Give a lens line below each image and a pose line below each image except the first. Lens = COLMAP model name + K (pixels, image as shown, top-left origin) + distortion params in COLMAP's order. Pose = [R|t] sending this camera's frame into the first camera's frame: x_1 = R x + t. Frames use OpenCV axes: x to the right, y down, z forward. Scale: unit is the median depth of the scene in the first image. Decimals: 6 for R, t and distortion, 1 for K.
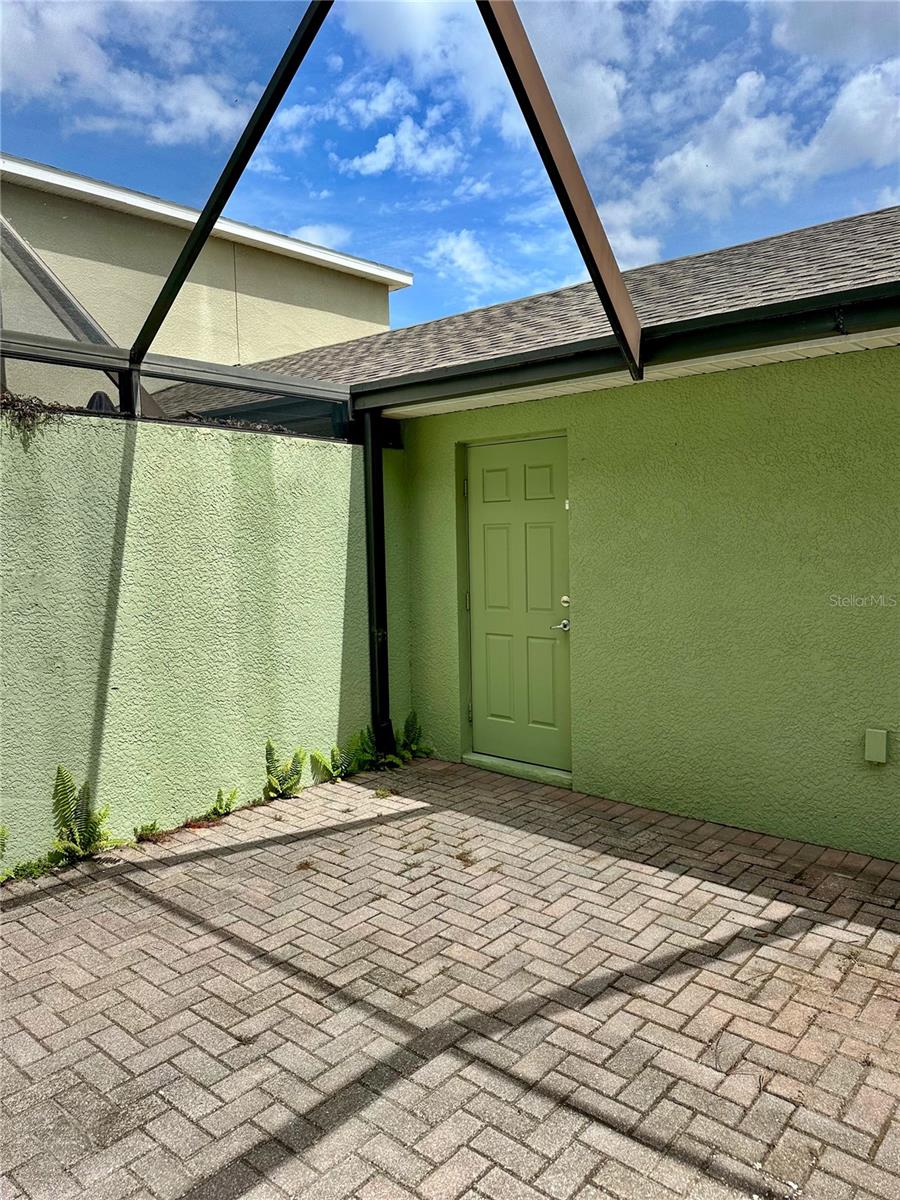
lens RADIAL K [[843.5, 0, 450.0], [0, 843.5, 600.0], [0, 0, 1]] dist [0.097262, -0.140102]
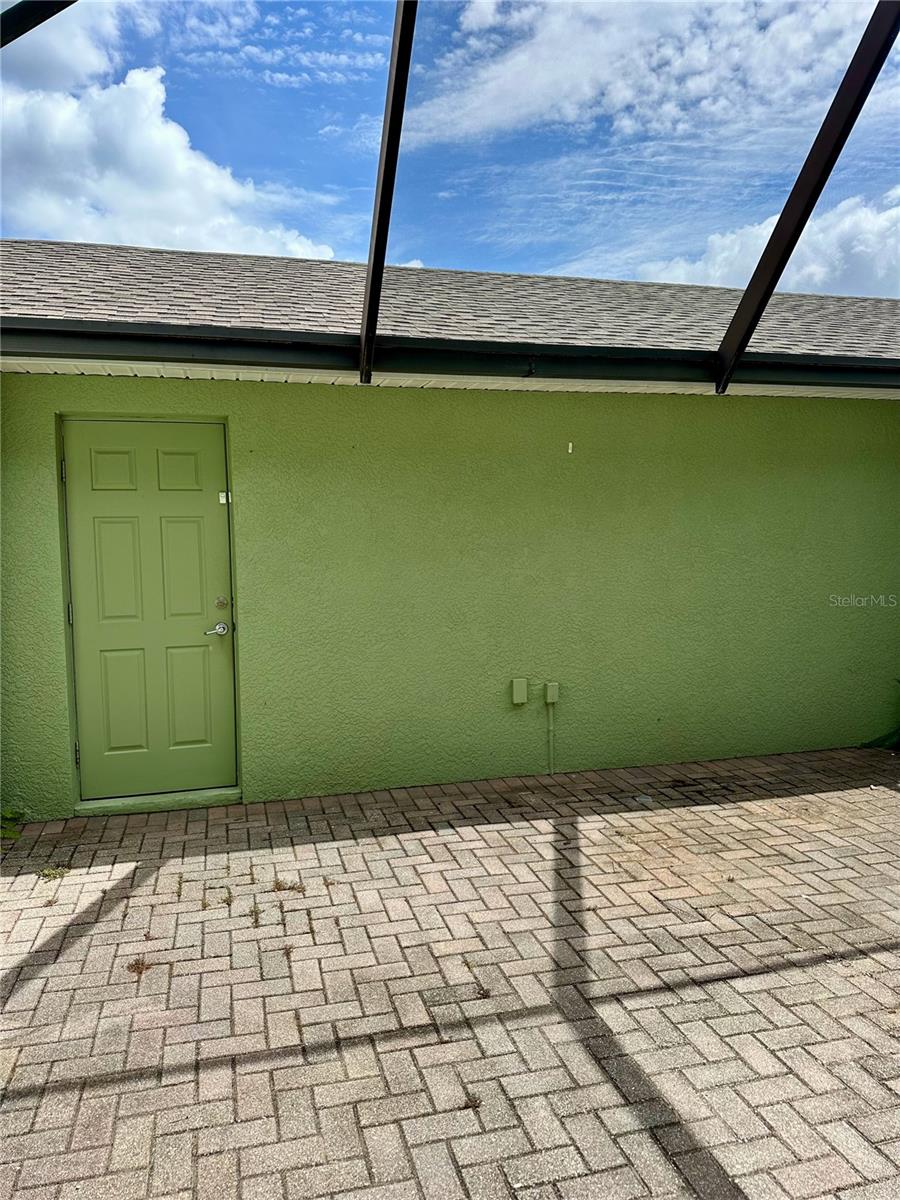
lens RADIAL K [[847.2, 0, 426.2], [0, 847.2, 603.1], [0, 0, 1]] dist [0.224133, -0.425495]
pose [[0.564303, -0.055104, 0.823726, -0.679921], [0.069316, 0.997409, 0.019236, -0.001058], [-0.822652, 0.046243, 0.566661, 0.374267]]
